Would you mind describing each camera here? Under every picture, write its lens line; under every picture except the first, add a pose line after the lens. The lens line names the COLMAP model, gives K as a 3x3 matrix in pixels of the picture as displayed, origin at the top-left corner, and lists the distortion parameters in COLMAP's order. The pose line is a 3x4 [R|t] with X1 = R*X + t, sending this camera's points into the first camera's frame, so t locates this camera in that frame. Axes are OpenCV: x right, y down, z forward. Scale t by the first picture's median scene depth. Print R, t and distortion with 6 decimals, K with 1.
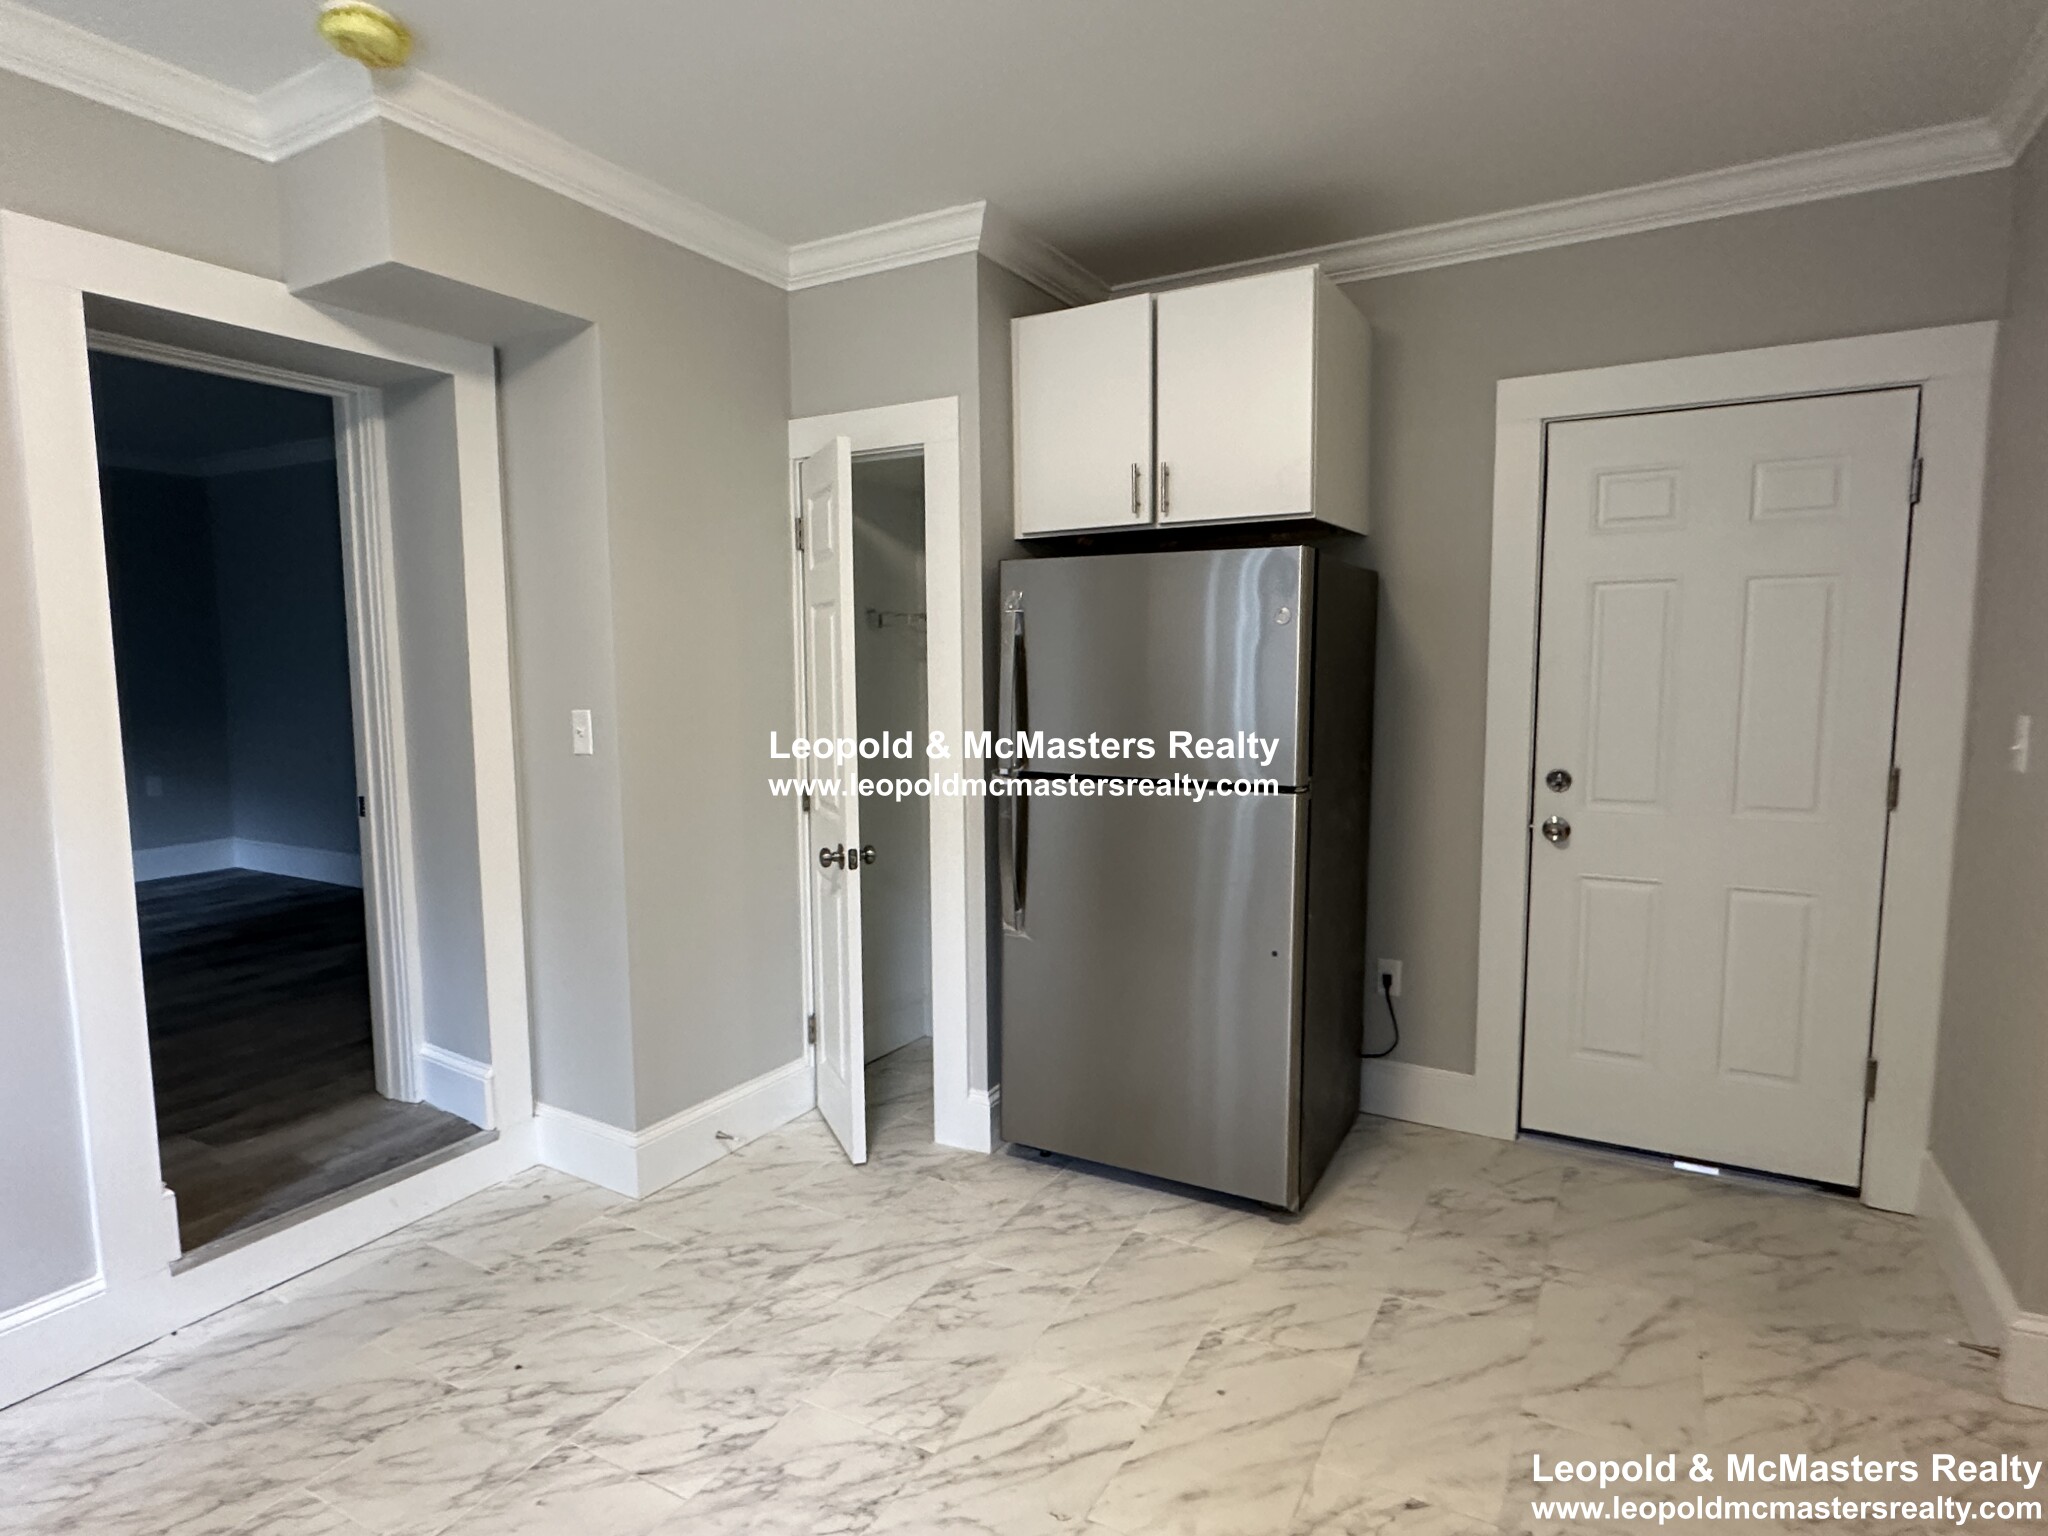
lens RADIAL K [[1138.0, 0, 1024.0], [0, 1138.0, 768.0], [0, 0, 1]] dist [-0.003952, -0.000083]
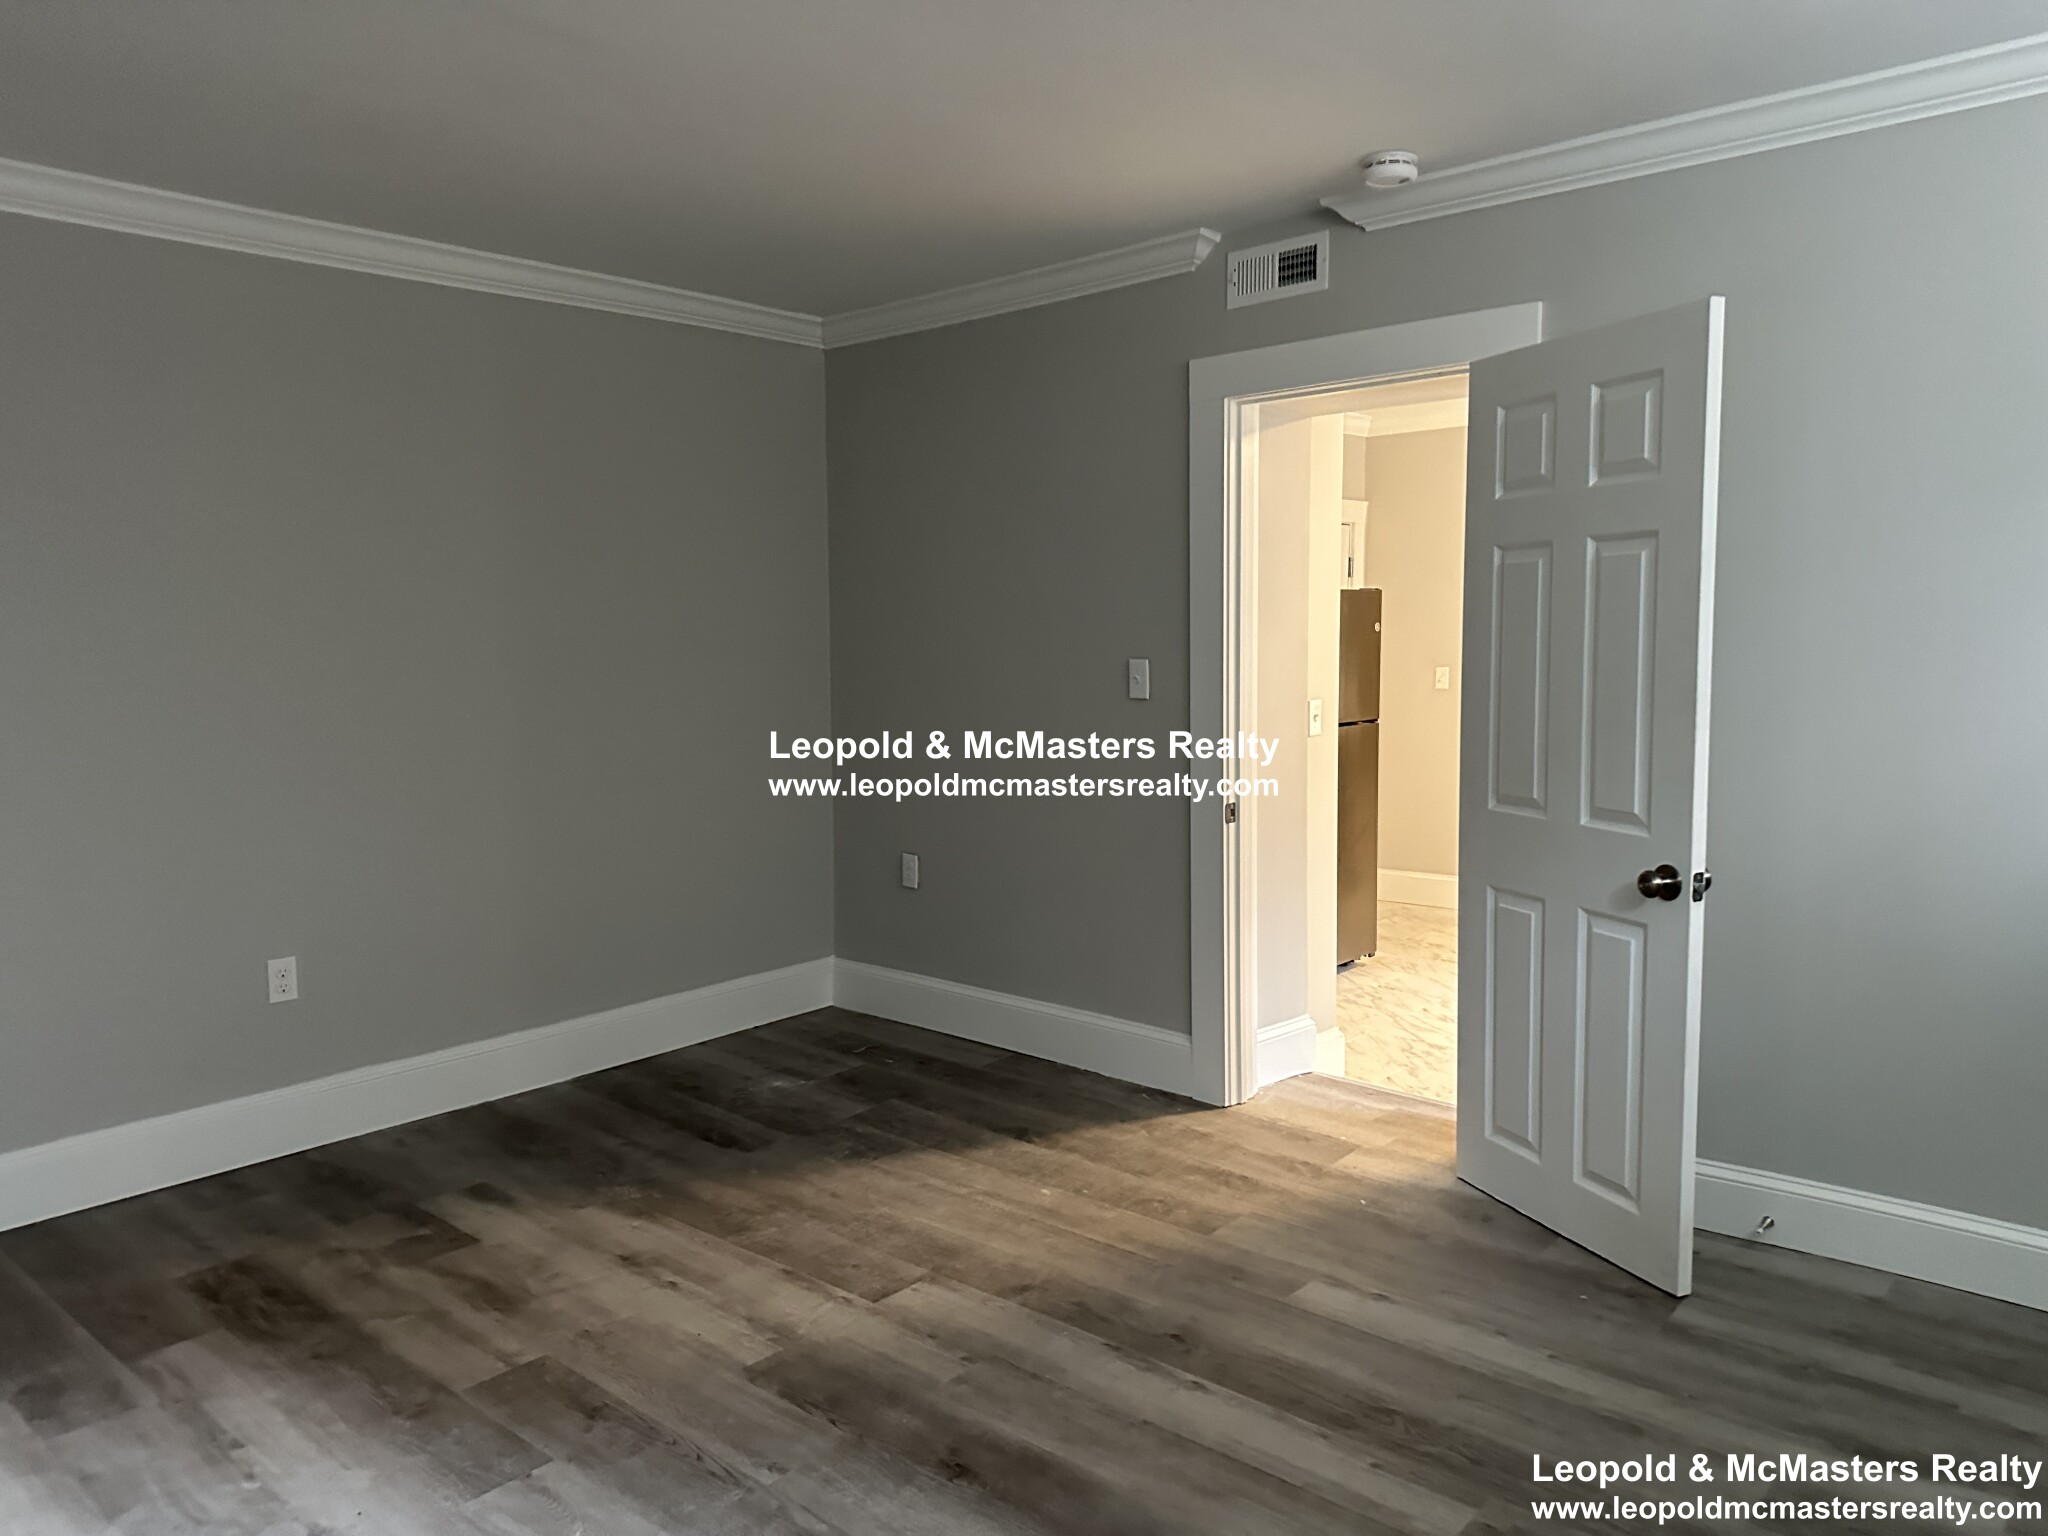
lens RADIAL K [[1416.5, 0, 1024.0], [0, 1416.5, 768.0], [0, 0, 1]] dist [0.001291, 0.000169]
pose [[0.197704, -0.083873, 0.976667, -2.021404], [0.109485, 0.991988, 0.063026, -0.100315], [-0.974128, 0.094470, 0.205303, 1.052368]]
